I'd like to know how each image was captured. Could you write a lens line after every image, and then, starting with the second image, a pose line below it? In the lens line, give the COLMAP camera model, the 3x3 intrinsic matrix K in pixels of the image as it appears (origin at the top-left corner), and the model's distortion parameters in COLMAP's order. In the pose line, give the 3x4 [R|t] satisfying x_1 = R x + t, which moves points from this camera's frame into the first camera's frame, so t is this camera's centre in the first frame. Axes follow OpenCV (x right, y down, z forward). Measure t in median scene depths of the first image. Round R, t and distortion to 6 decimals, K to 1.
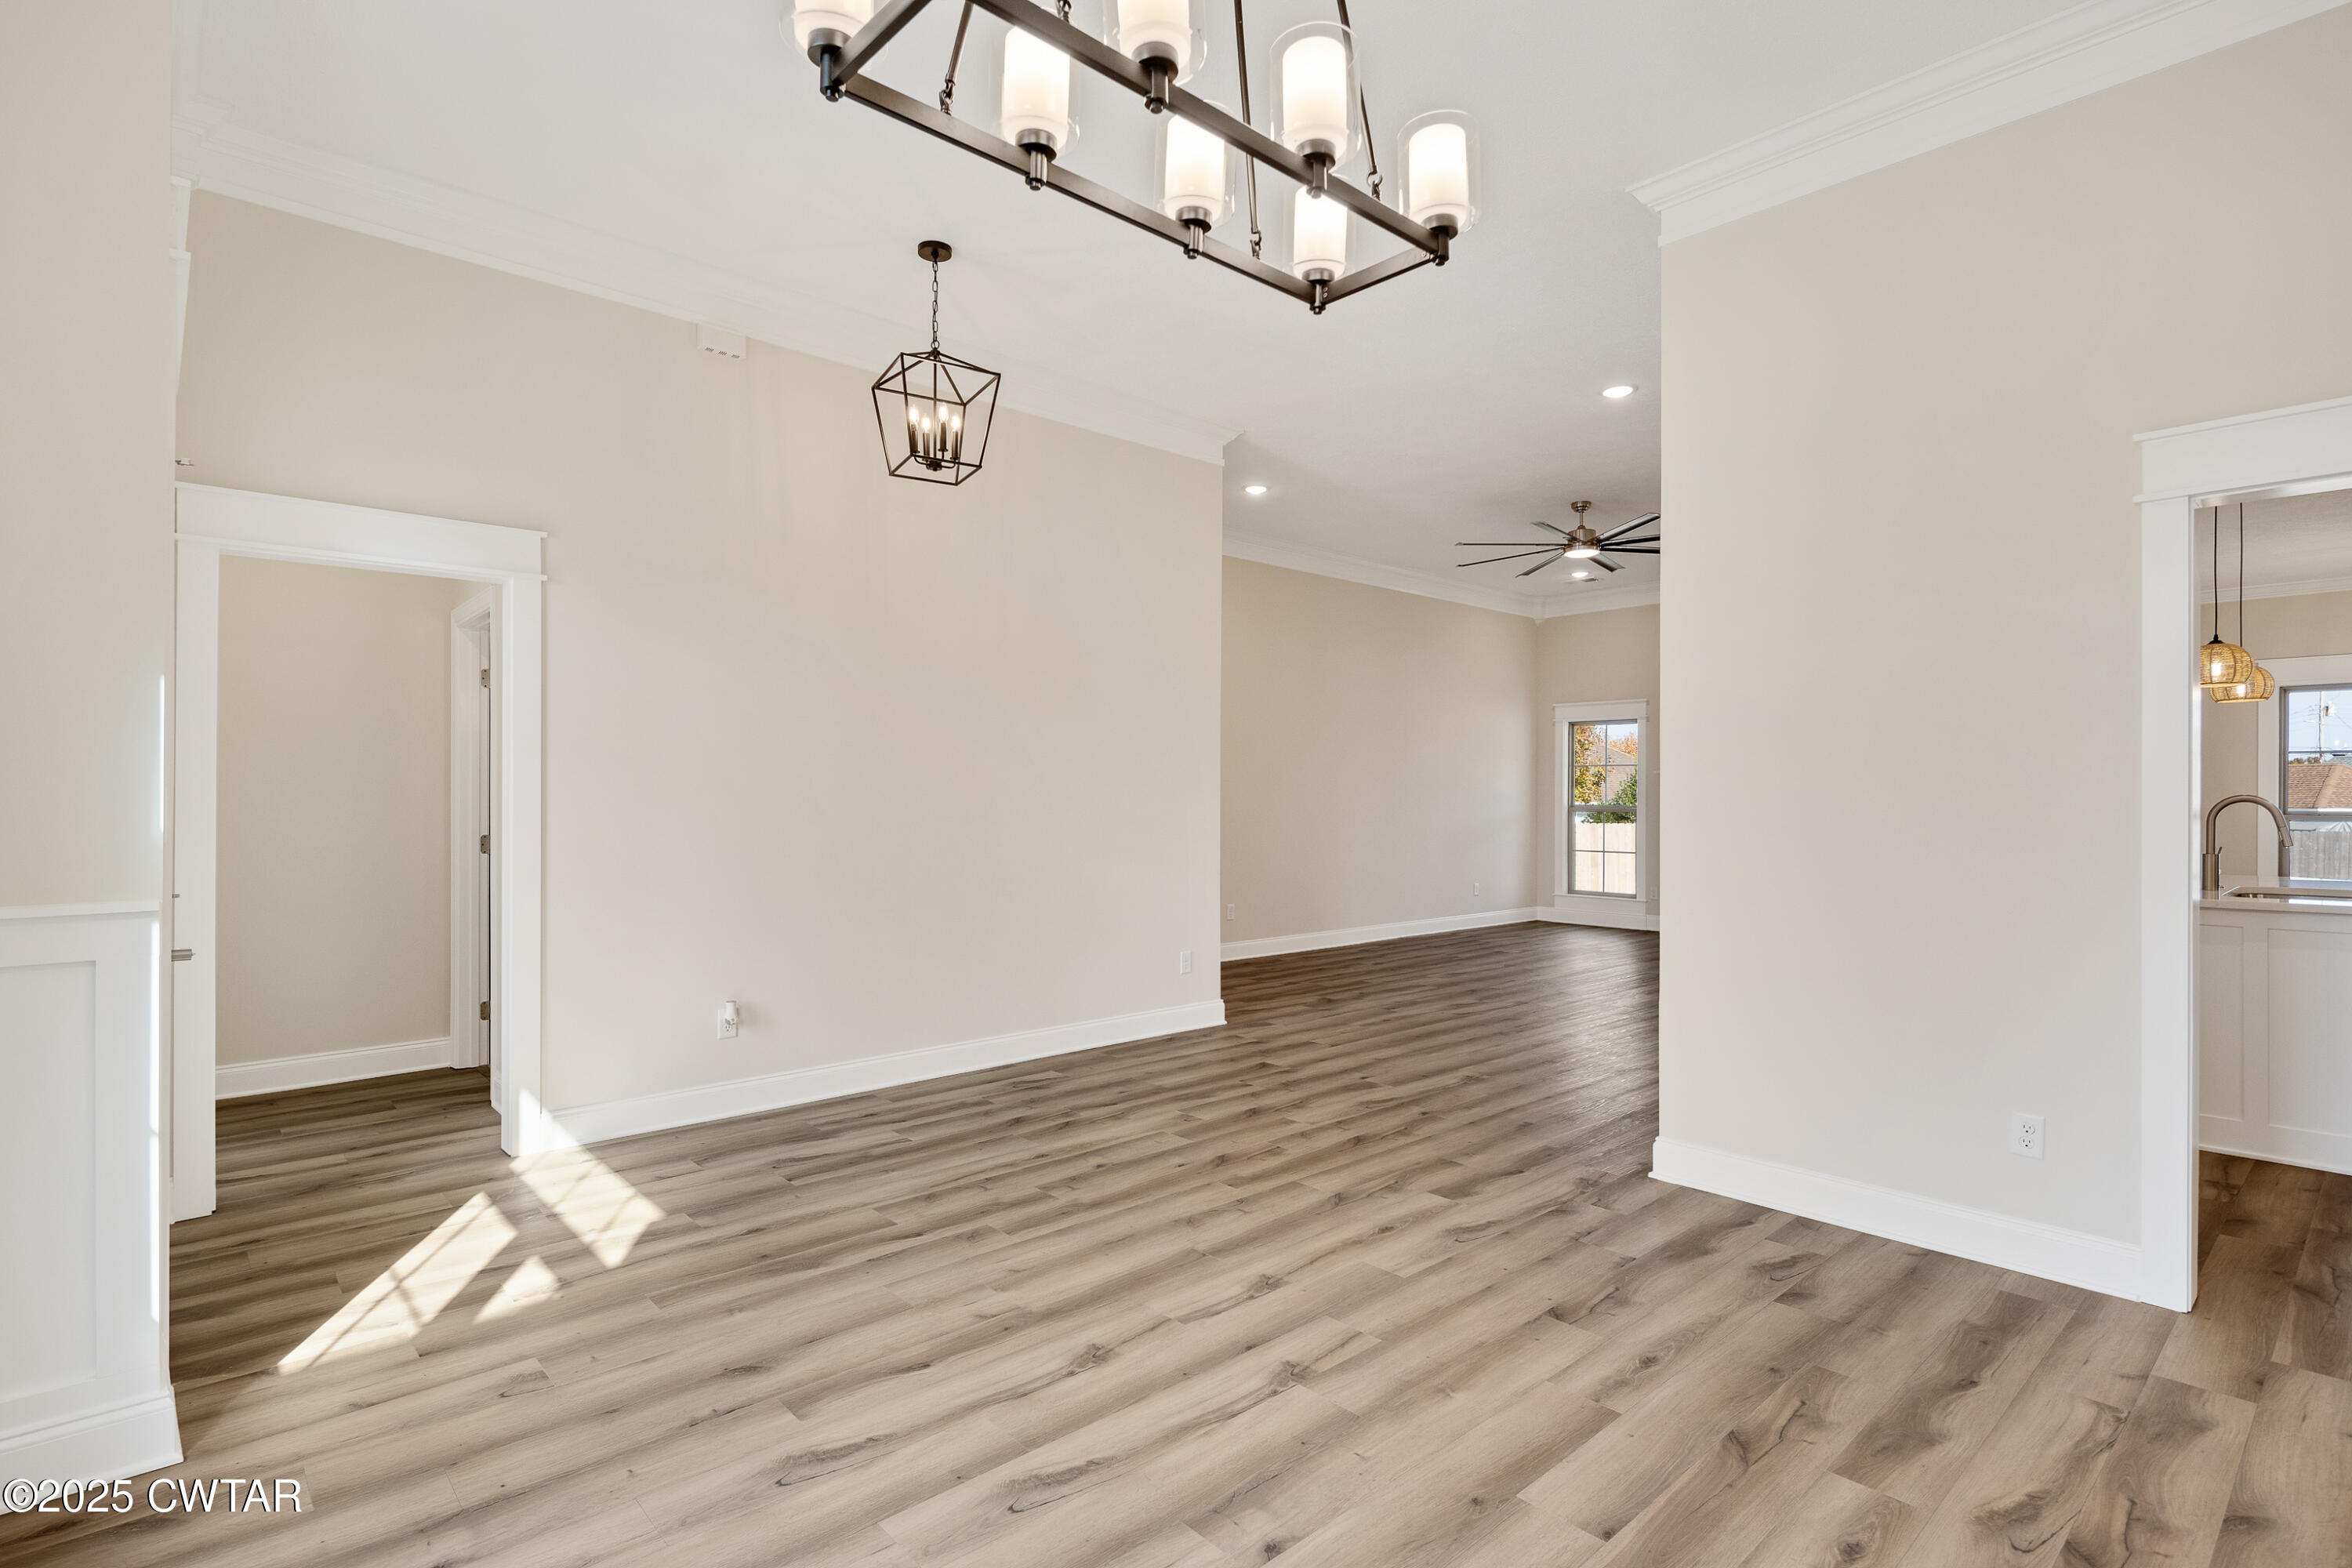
lens RADIAL K [[1138.5, 0, 1175.1], [0, 1138.5, 794.7], [0, 0, 1]] dist [0.000855, 0.000055]
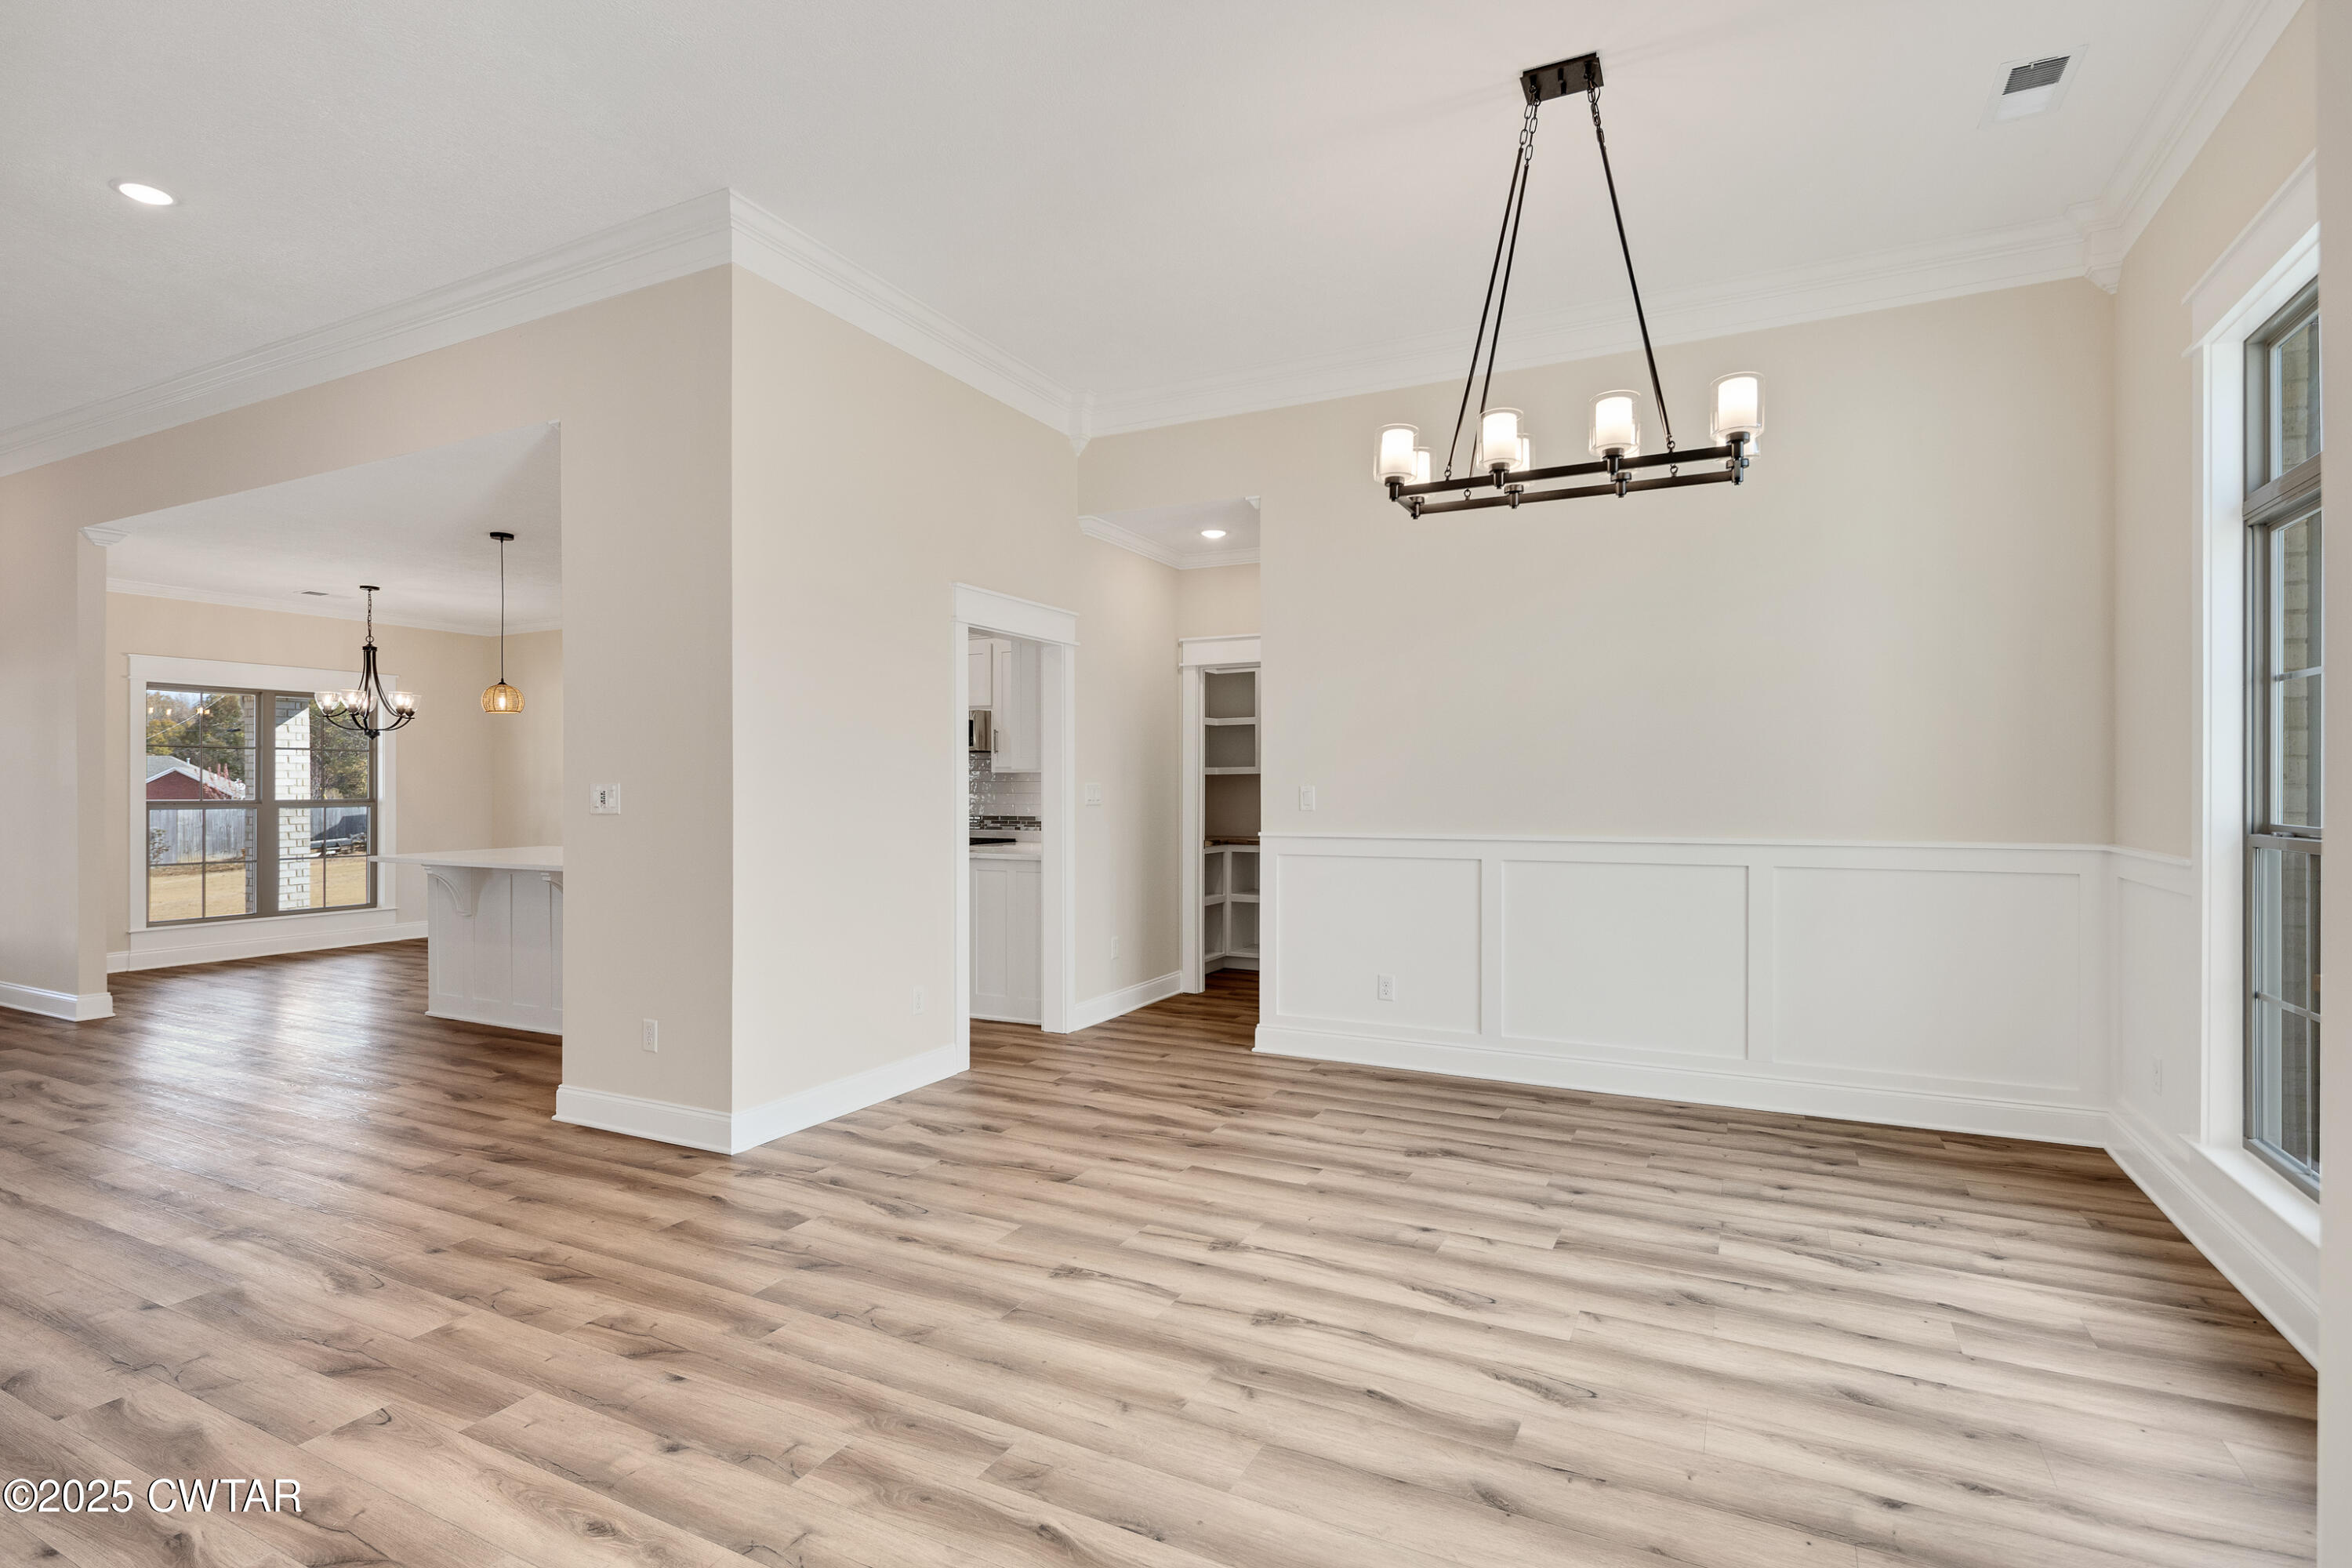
lens RADIAL K [[1131.8, 0, 1177.7], [0, 1131.8, 790.3], [0, 0, 1]] dist [0.001324, -0.000057]
pose [[-0.359340, -0.003464, 0.933200, -0.897996], [-0.002611, 0.999993, 0.002707, -0.000616], [-0.933203, -0.001464, -0.359346, 1.288720]]
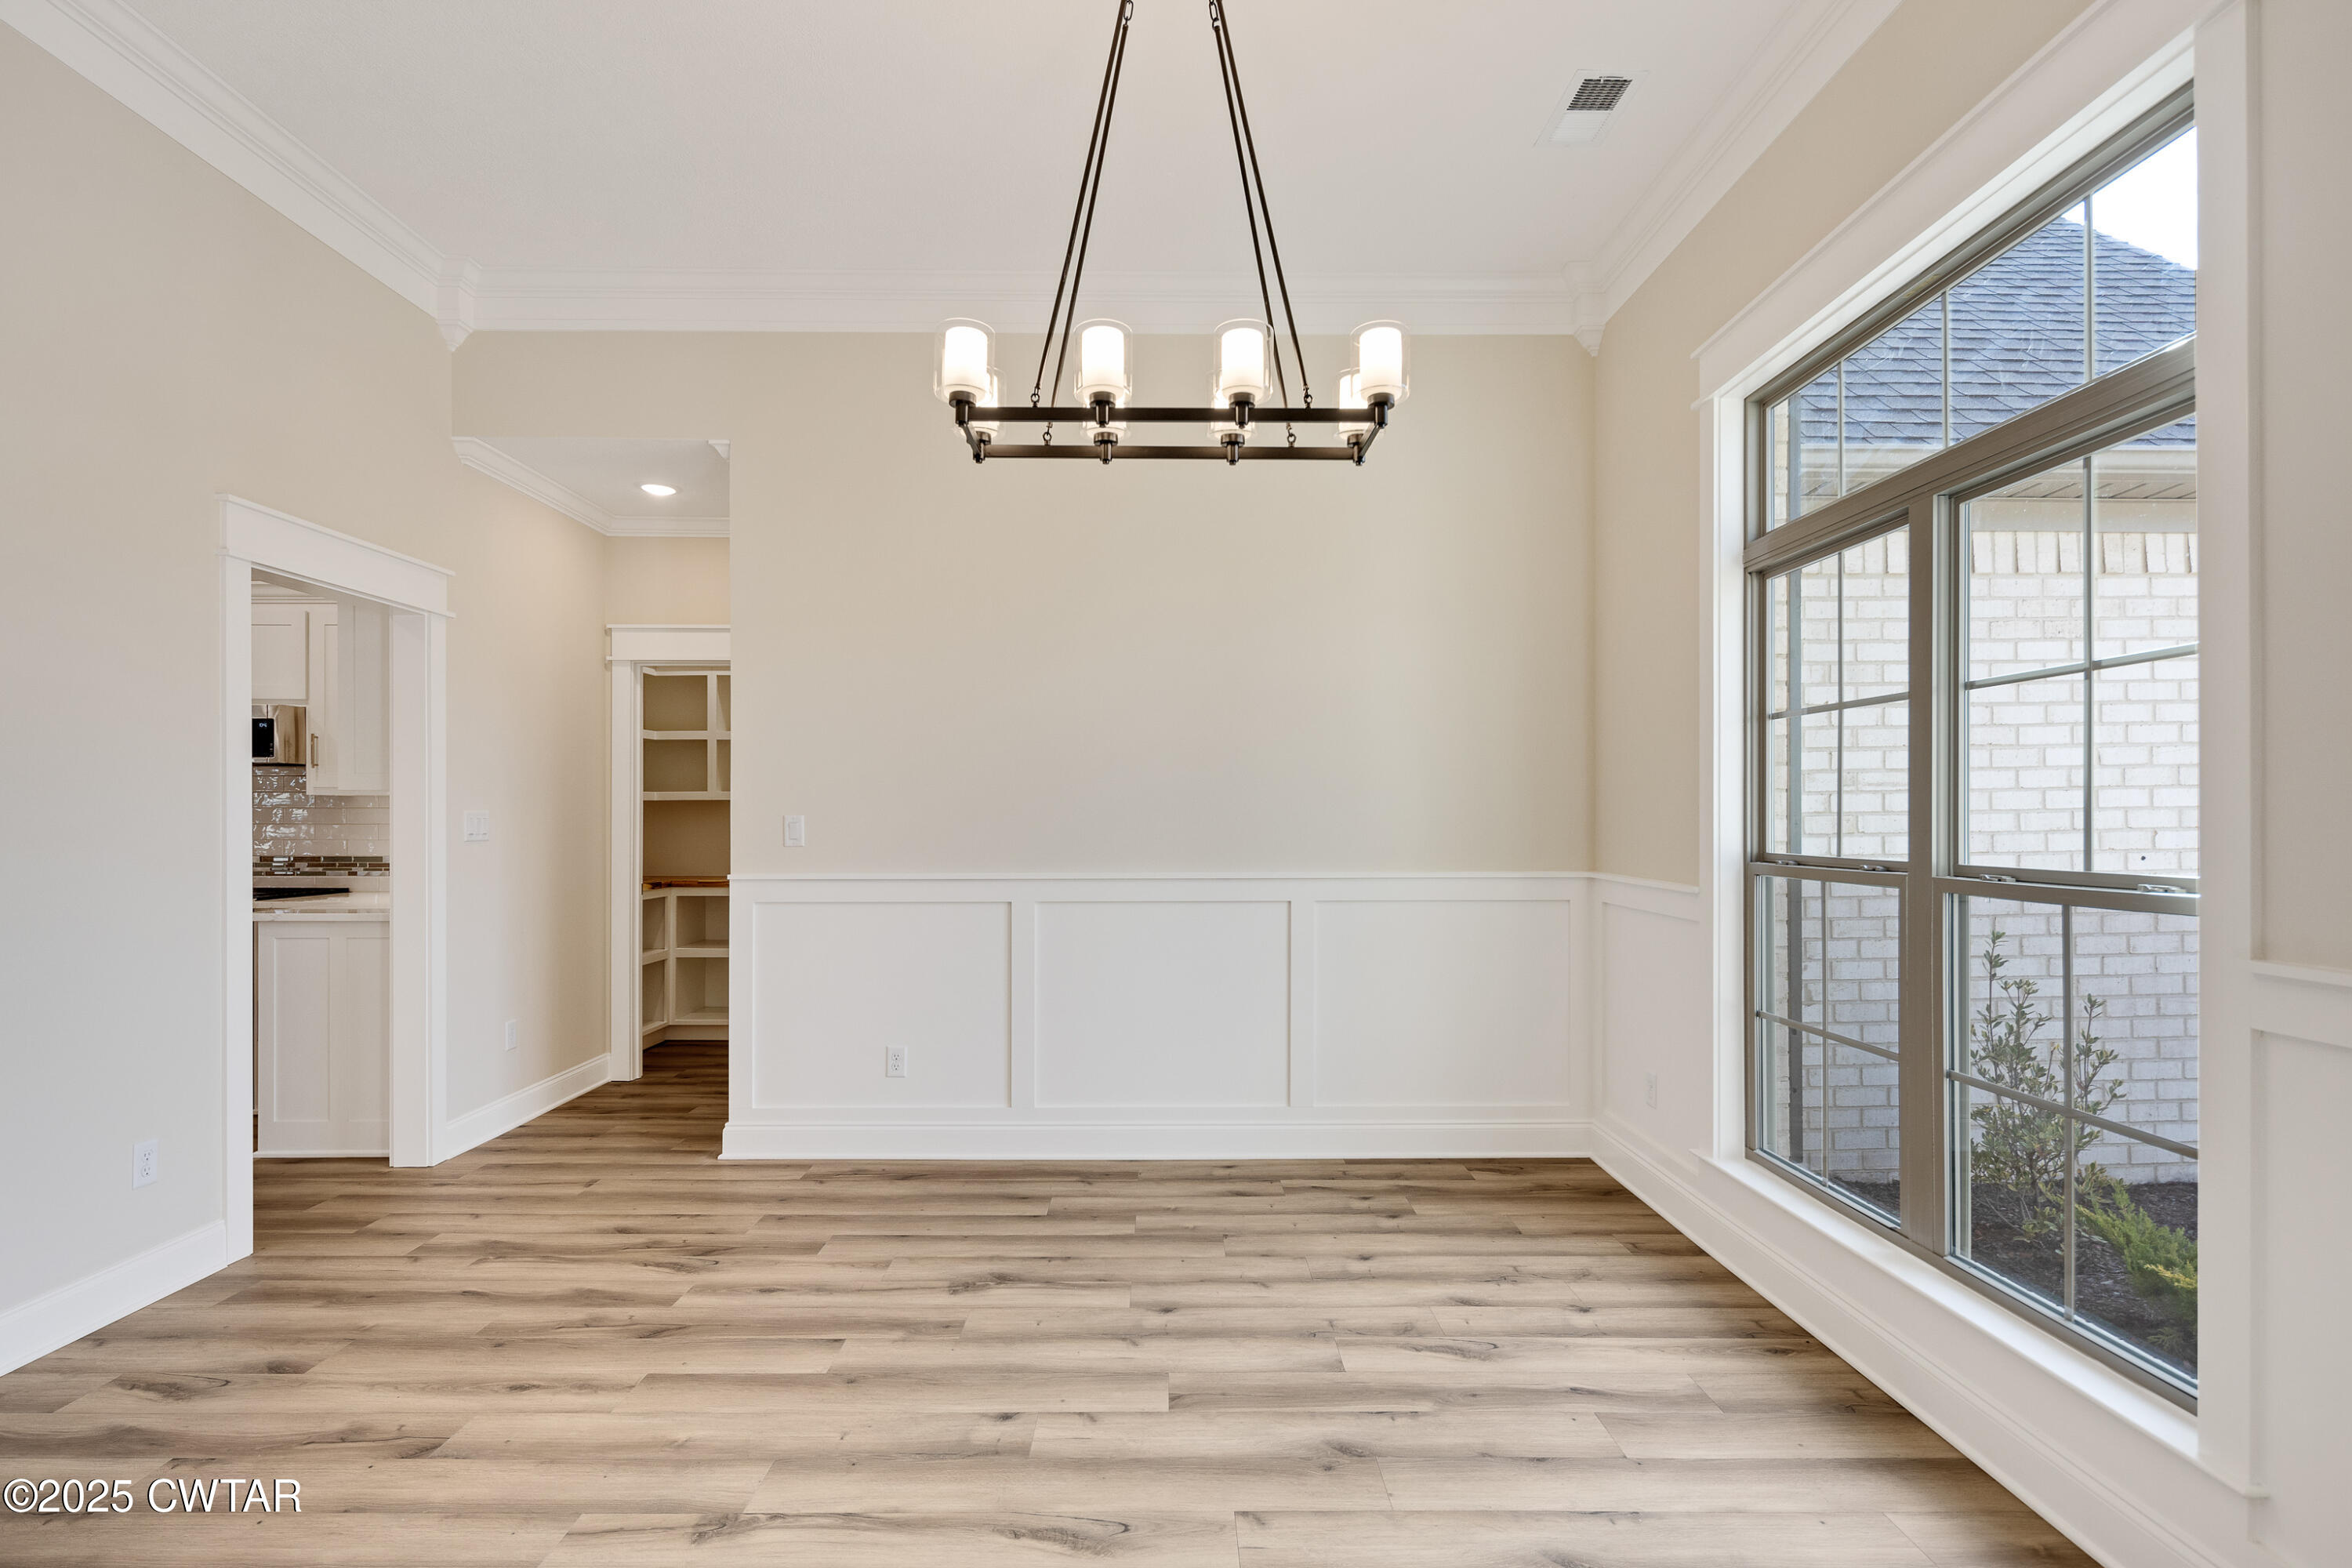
lens RADIAL K [[1128.4, 0, 1167.3], [0, 1128.4, 817.7], [0, 0, 1]] dist [0.003921, -0.001129]
pose [[-0.746937, -0.002800, 0.664888, -0.578509], [-0.003749, 0.999993, -0.000001, -0.001726], [-0.664884, -0.002493, -0.746943, 1.195891]]
